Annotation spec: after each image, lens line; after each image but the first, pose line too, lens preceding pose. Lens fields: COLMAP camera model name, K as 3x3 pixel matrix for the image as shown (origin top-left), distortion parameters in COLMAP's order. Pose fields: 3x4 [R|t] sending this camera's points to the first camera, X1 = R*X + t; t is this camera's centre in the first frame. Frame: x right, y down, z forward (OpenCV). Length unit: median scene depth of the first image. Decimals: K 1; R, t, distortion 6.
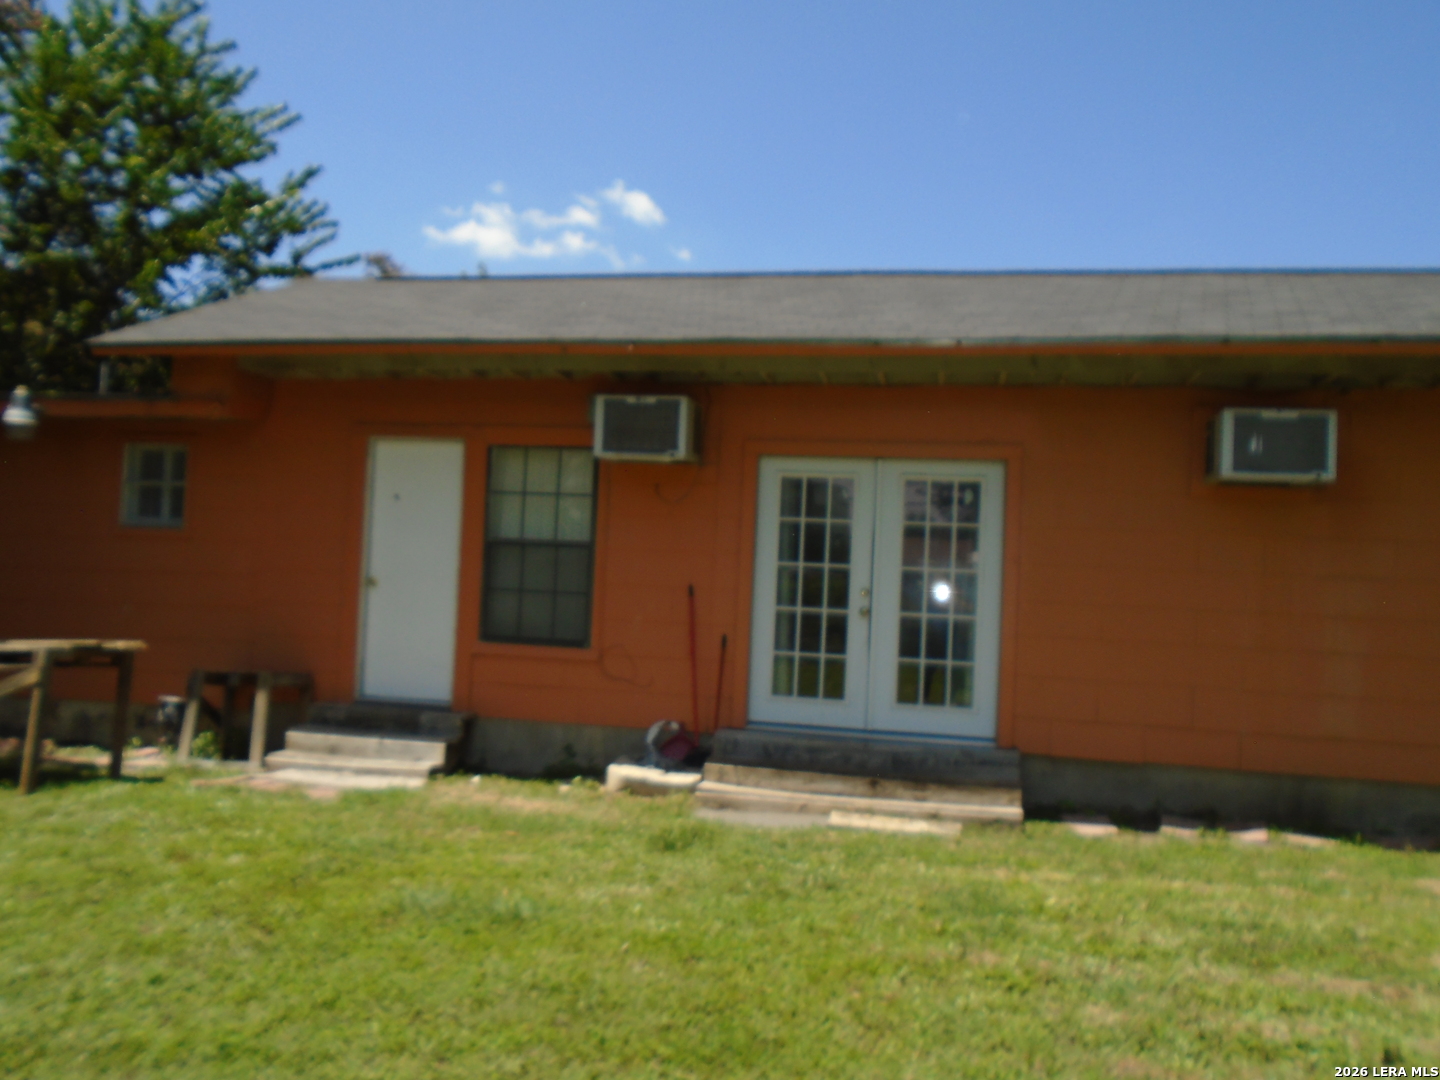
lens RADIAL K [[1106.4, 0, 720.9], [0, 1106.4, 572.6], [0, 0, 1]] dist [-0.010891, -0.000231]
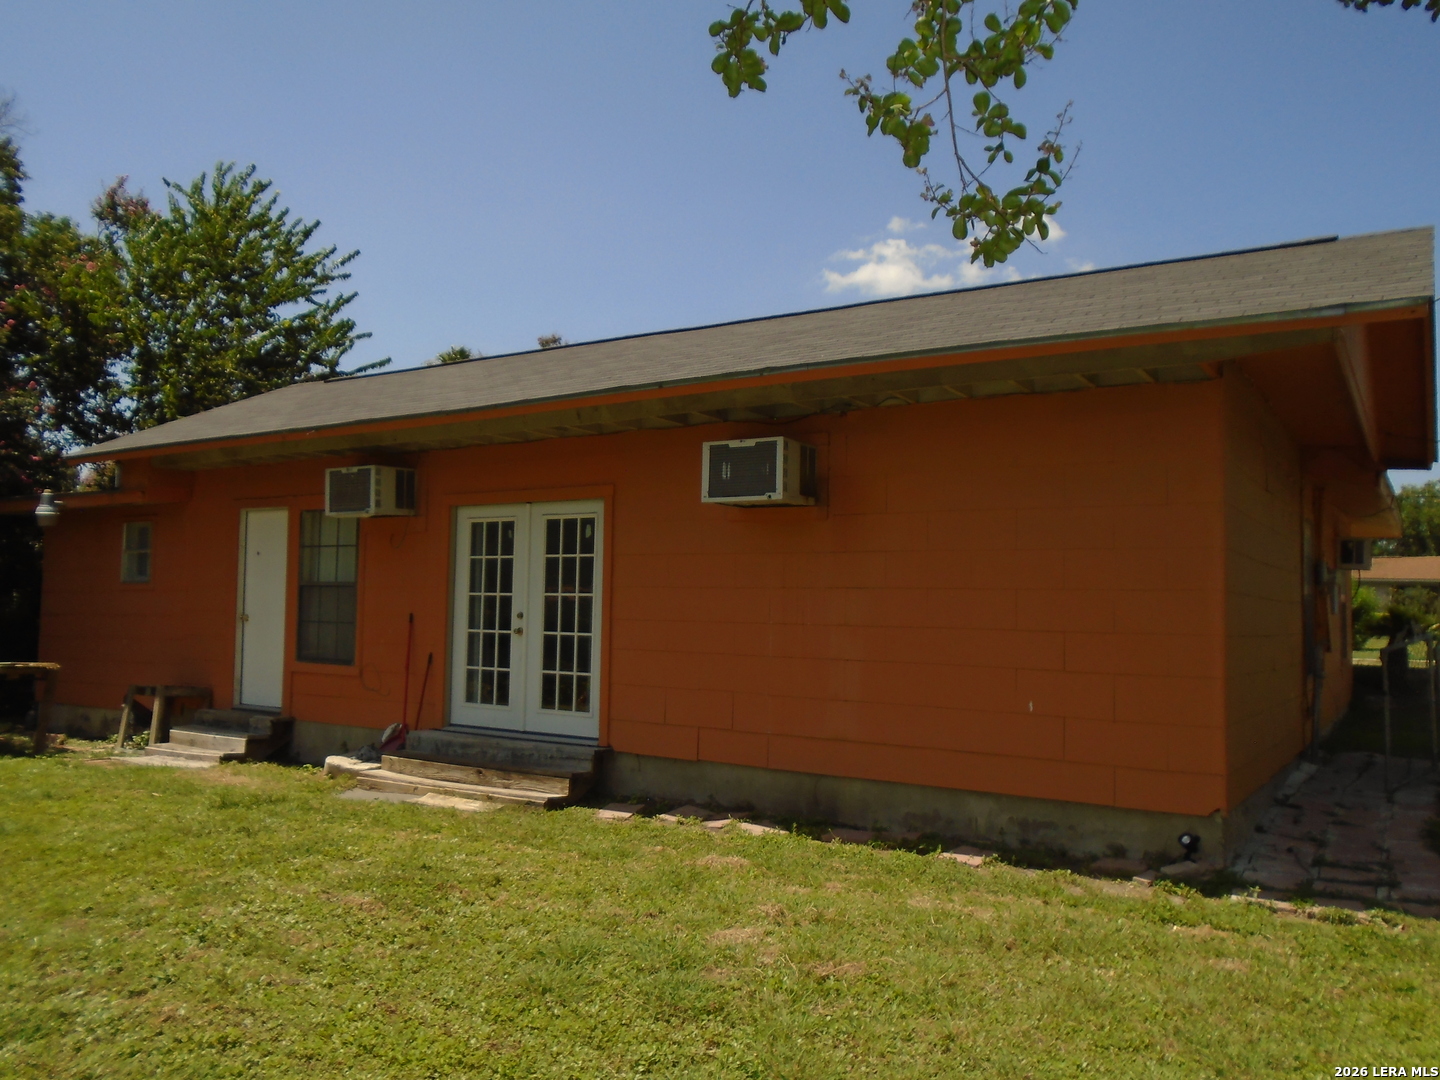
lens RADIAL K [[1106.4, 0, 720.9], [0, 1106.4, 572.6], [0, 0, 1]] dist [-0.010891, -0.000231]
pose [[0.932471, -0.041297, -0.358876, 0.752210], [0.028729, 0.998775, -0.040284, 0.025967], [0.360100, 0.027254, 0.932516, -0.034261]]
